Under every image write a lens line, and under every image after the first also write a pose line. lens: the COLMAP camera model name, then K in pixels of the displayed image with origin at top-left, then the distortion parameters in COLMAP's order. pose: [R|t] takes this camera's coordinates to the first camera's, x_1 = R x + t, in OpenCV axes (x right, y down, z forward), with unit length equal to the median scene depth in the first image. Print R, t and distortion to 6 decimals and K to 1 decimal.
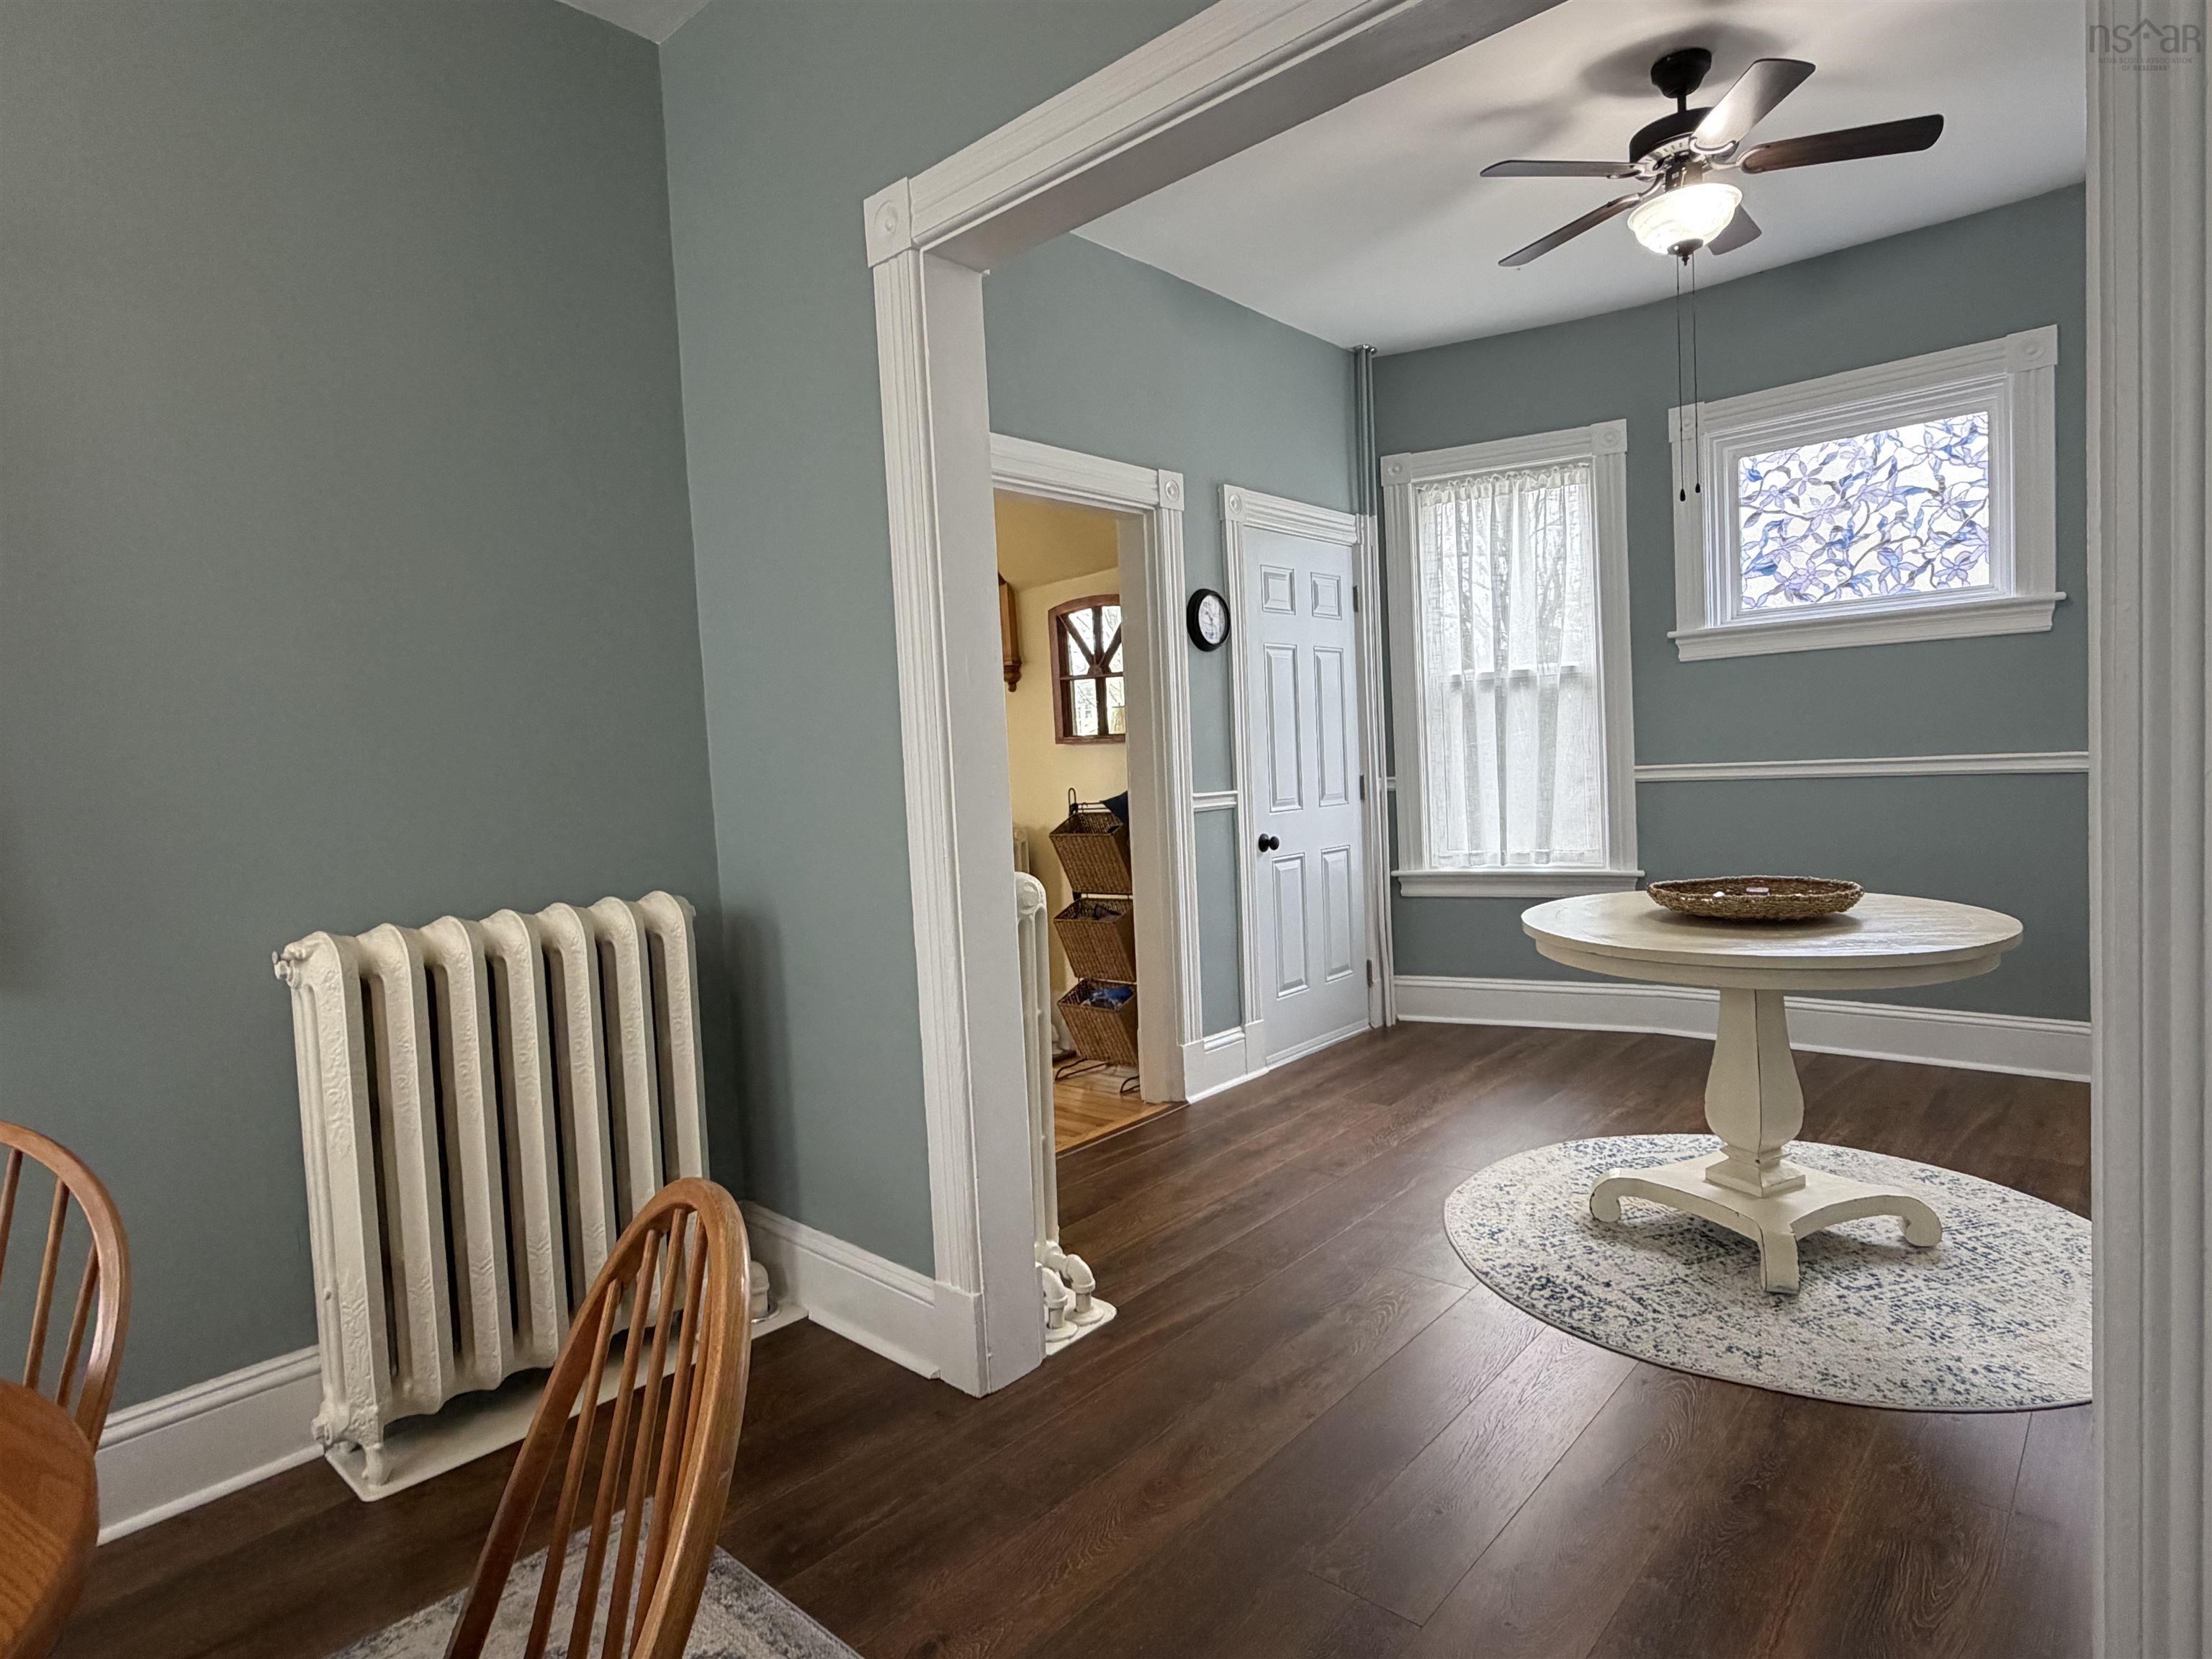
lens RADIAL K [[1200.6, 0, 1097.9], [0, 1200.6, 827.8], [0, 0, 1]] dist [-0.000622, -0.000027]
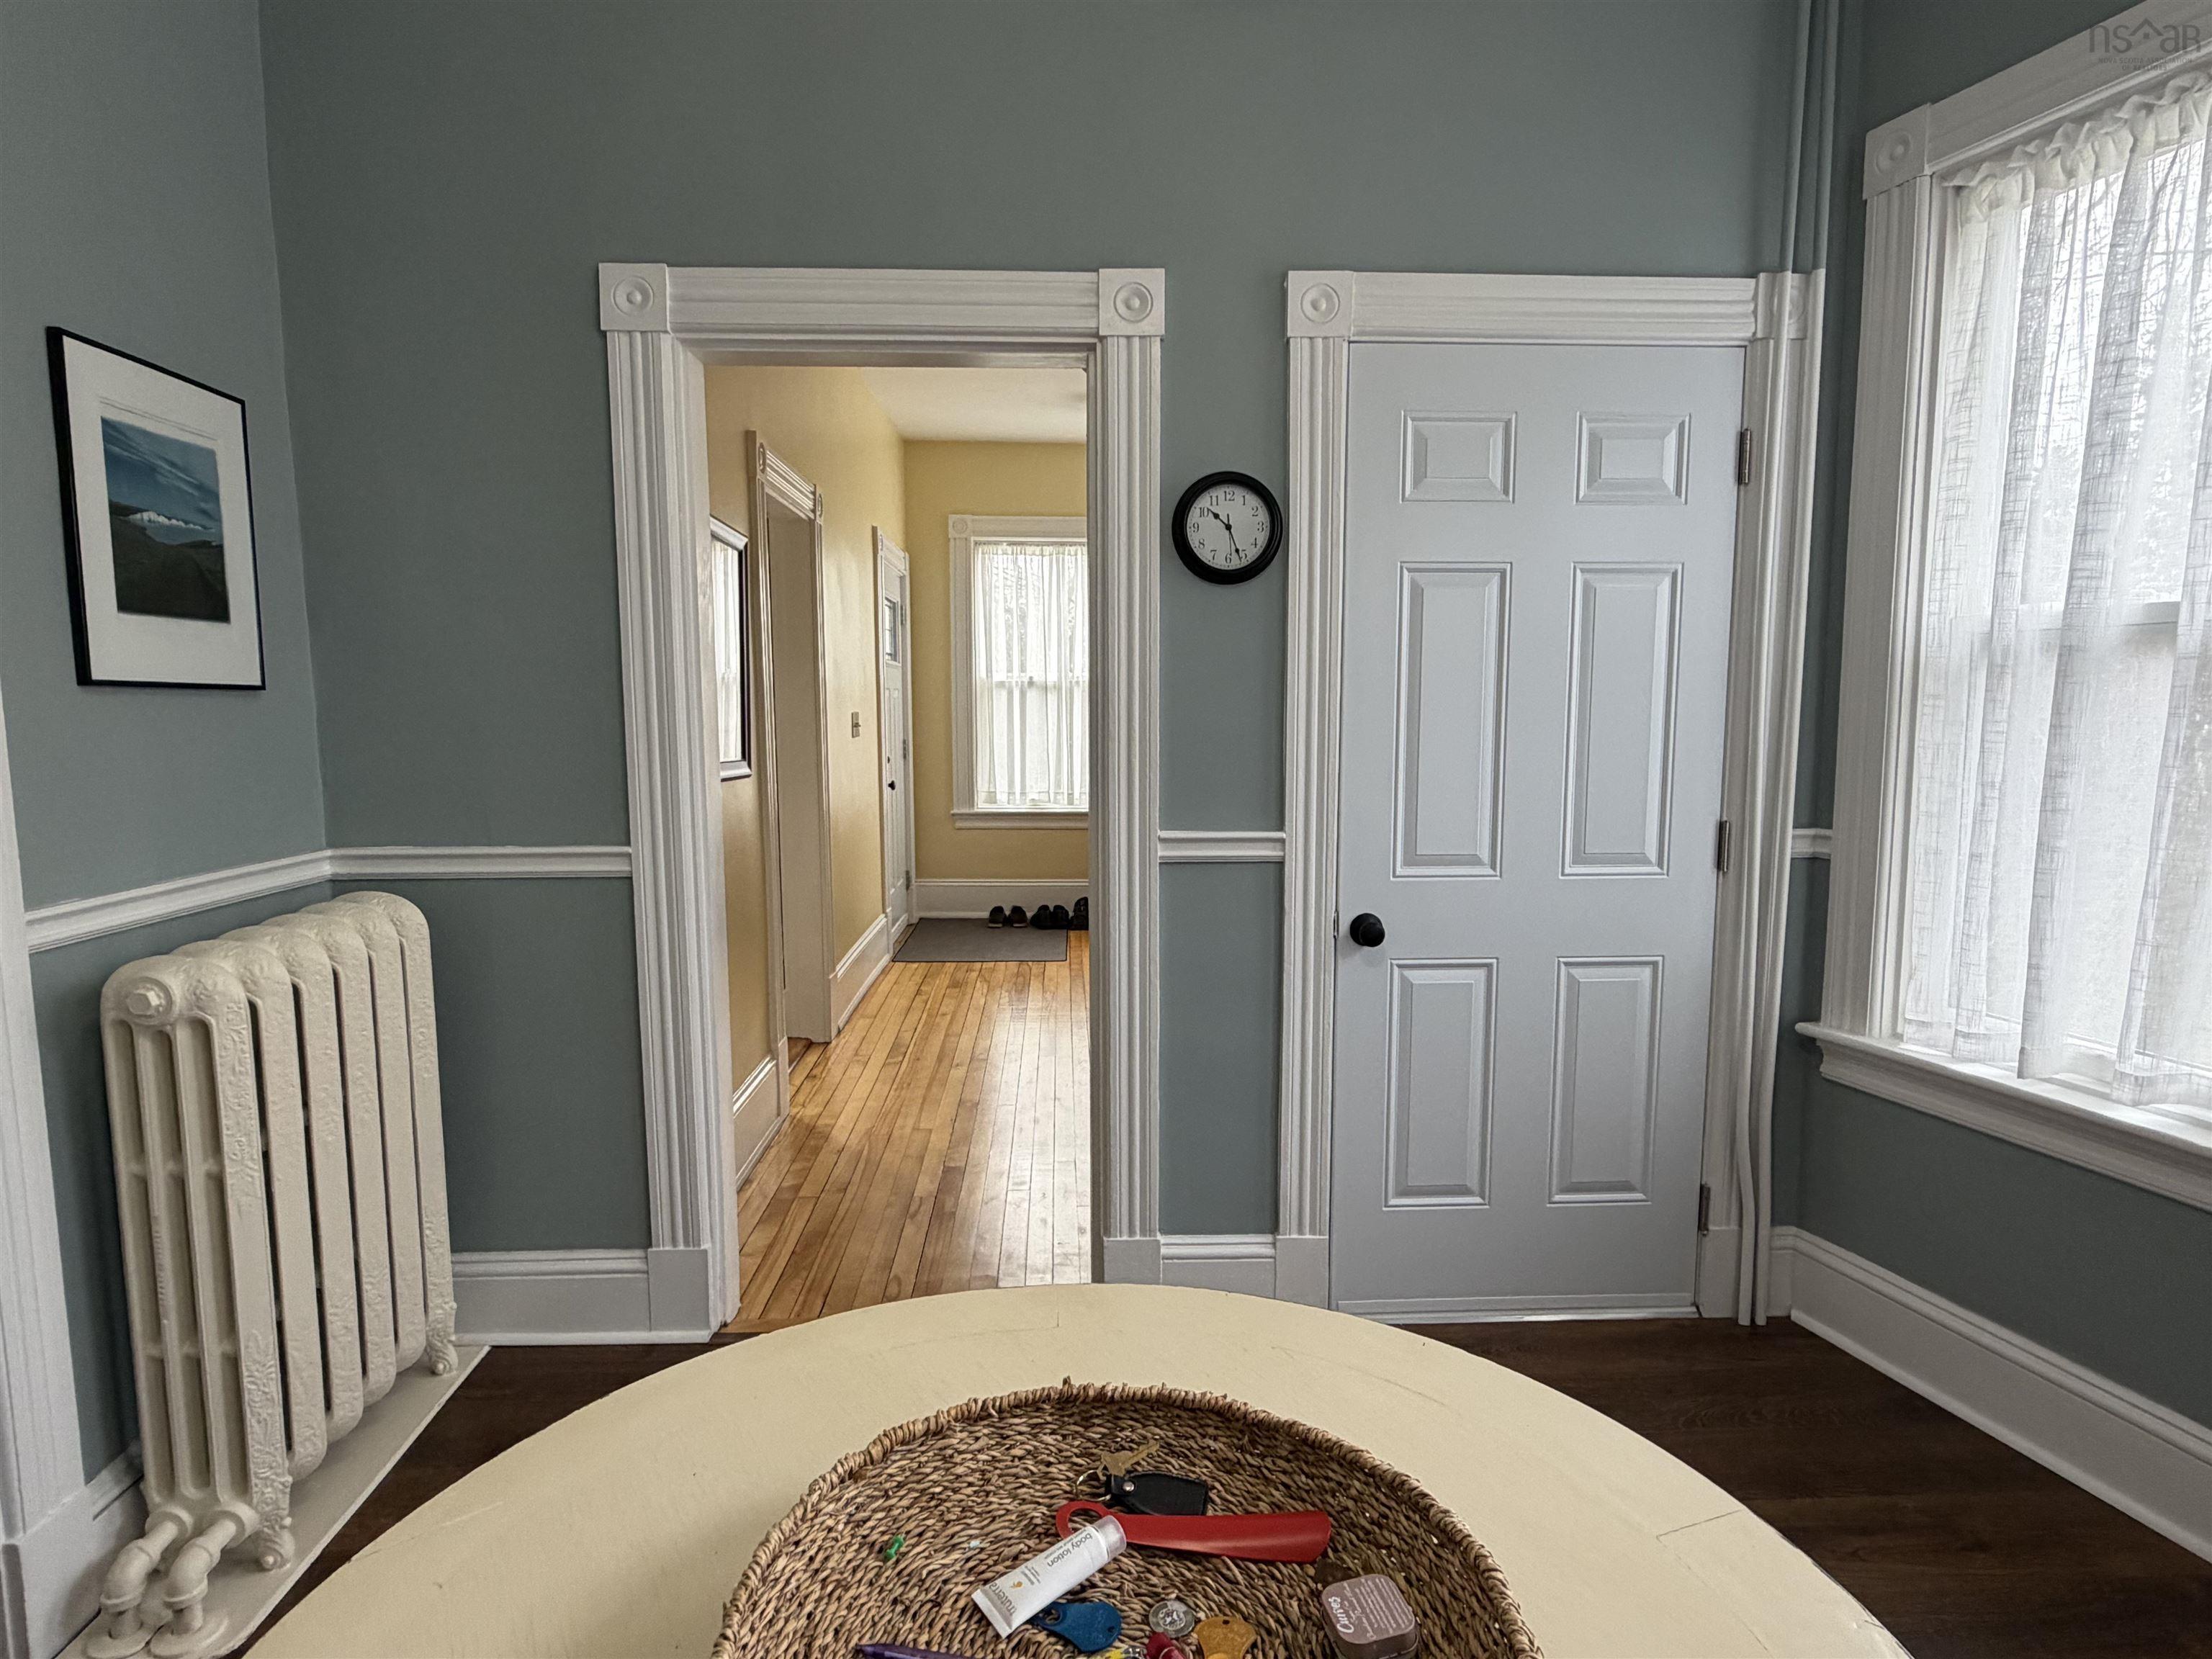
lens RADIAL K [[1200.6, 0, 1097.9], [0, 1200.6, 827.8], [0, 0, 1]] dist [-0.000622, -0.000027]
pose [[0.692154, 0.120208, -0.711669, 0.401050], [-0.071999, 0.992614, 0.097637, -0.072019], [0.718150, -0.016340, 0.695697, 0.480110]]
